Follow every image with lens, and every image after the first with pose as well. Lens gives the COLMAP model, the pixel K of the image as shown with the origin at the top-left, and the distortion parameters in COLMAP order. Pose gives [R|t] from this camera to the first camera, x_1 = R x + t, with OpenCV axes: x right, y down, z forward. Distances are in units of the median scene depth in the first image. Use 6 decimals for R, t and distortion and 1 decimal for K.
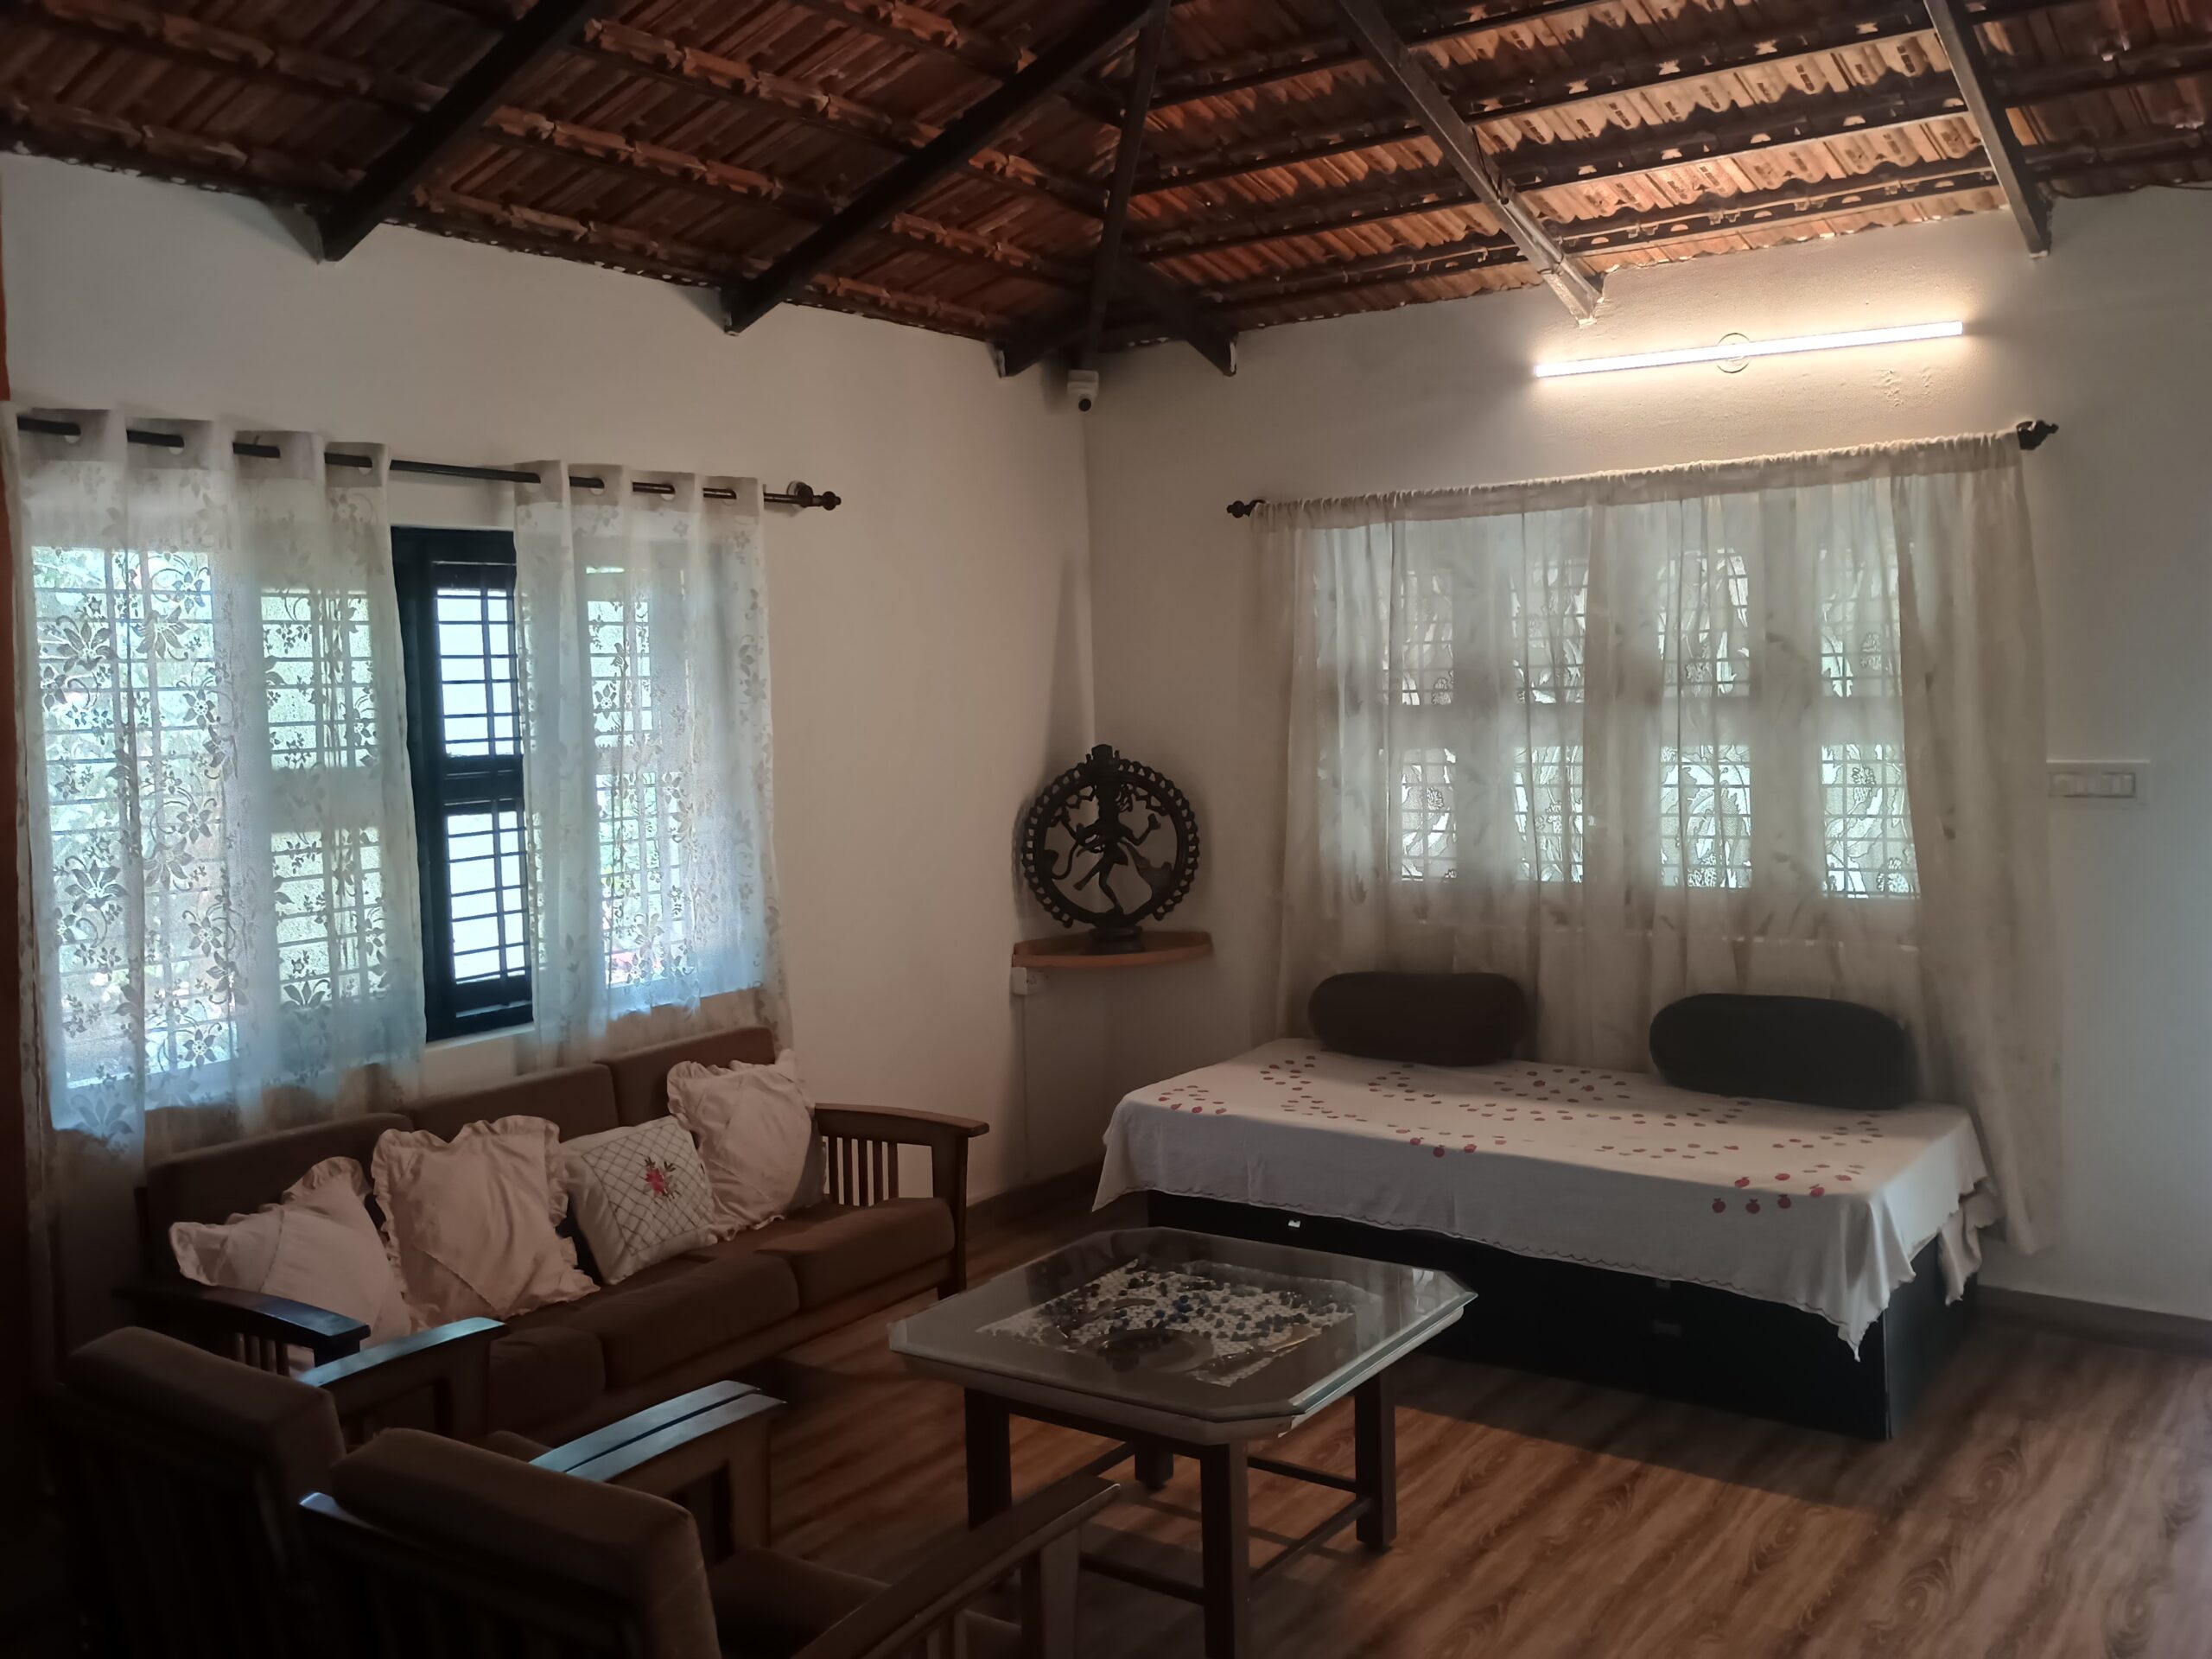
lens RADIAL K [[1886.9, 0, 1106.0], [0, 1886.9, 829.5], [0, 0, 1]] dist [0.000801, 0.002244]
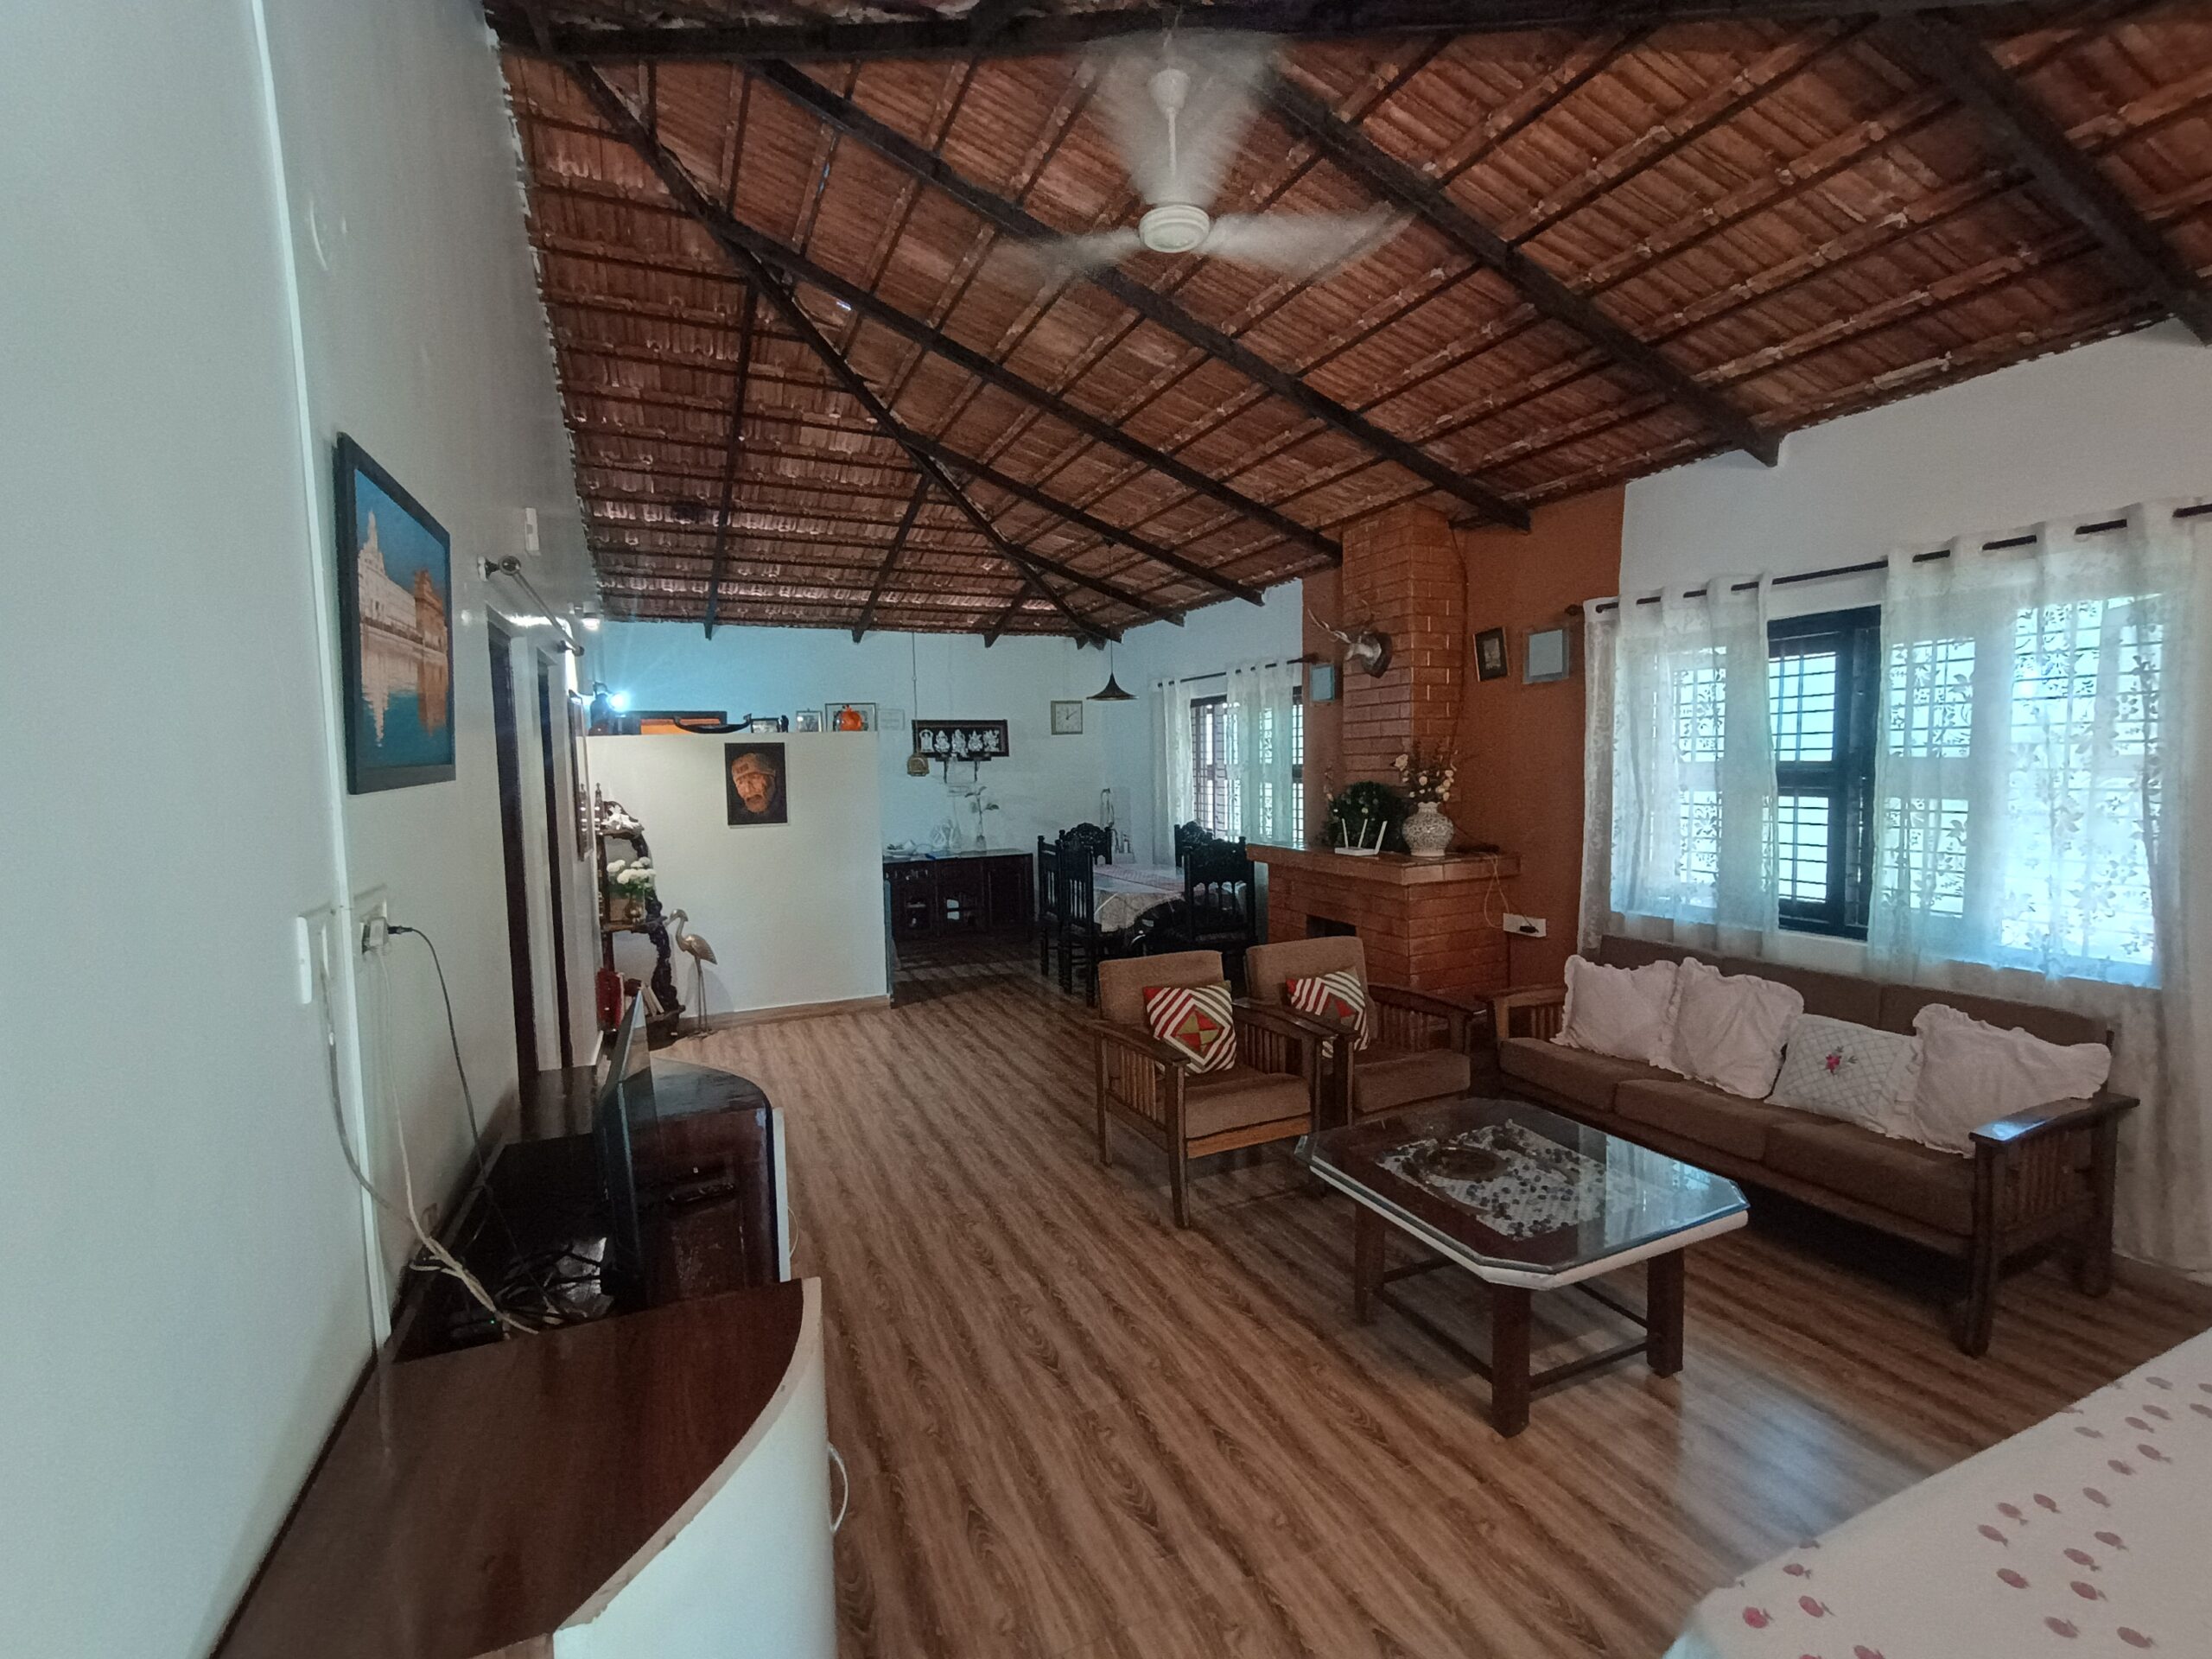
lens RADIAL K [[1004.8, 0, 1120.1], [0, 1004.8, 834.2], [0, 0, 1]] dist [0.002013, 0.000182]
pose [[-0.487602, 0.115563, -0.865384, 0.125731], [-0.018057, 0.989654, 0.142332, -0.015616], [0.872879, 0.085027, -0.480471, 0.167393]]
